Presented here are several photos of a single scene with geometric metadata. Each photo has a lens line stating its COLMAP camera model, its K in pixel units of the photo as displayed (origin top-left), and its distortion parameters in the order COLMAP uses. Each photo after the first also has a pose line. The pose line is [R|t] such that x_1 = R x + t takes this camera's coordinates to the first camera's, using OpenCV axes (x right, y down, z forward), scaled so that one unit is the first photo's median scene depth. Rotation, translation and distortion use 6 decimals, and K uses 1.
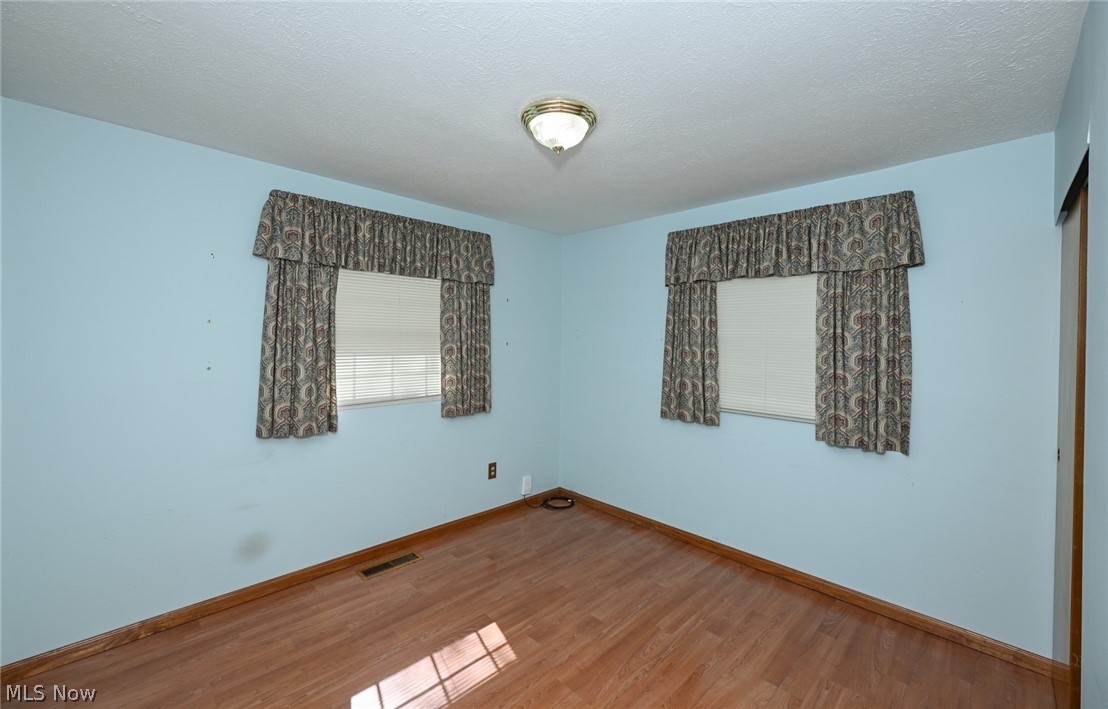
lens RADIAL K [[432.2, 0, 554.0], [0, 432.2, 354.5], [0, 0, 1]] dist [0.000383, -0.000155]
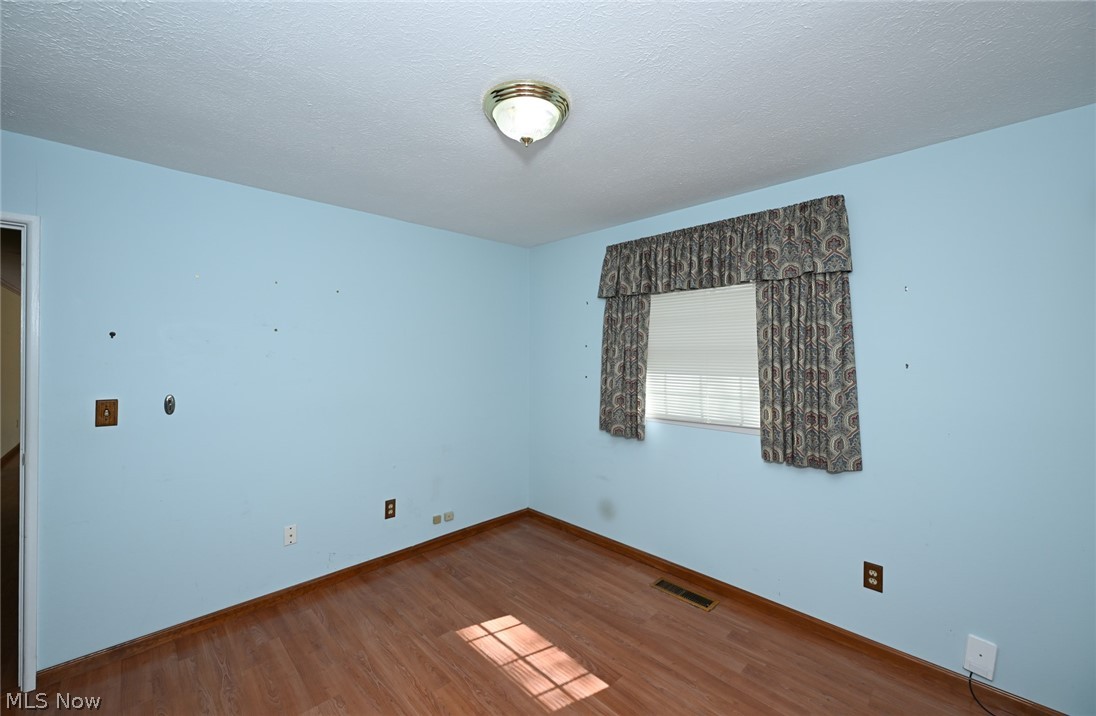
lens RADIAL K [[428.4, 0, 548.0], [0, 428.4, 358.0], [0, 0, 1]] dist [-0.010374, 0.000082]
pose [[0.009650, -0.000603, -0.999953, 0.616676], [-0.040936, 0.999161, -0.000997, -0.022151], [0.999115, 0.040943, 0.009617, 0.735960]]
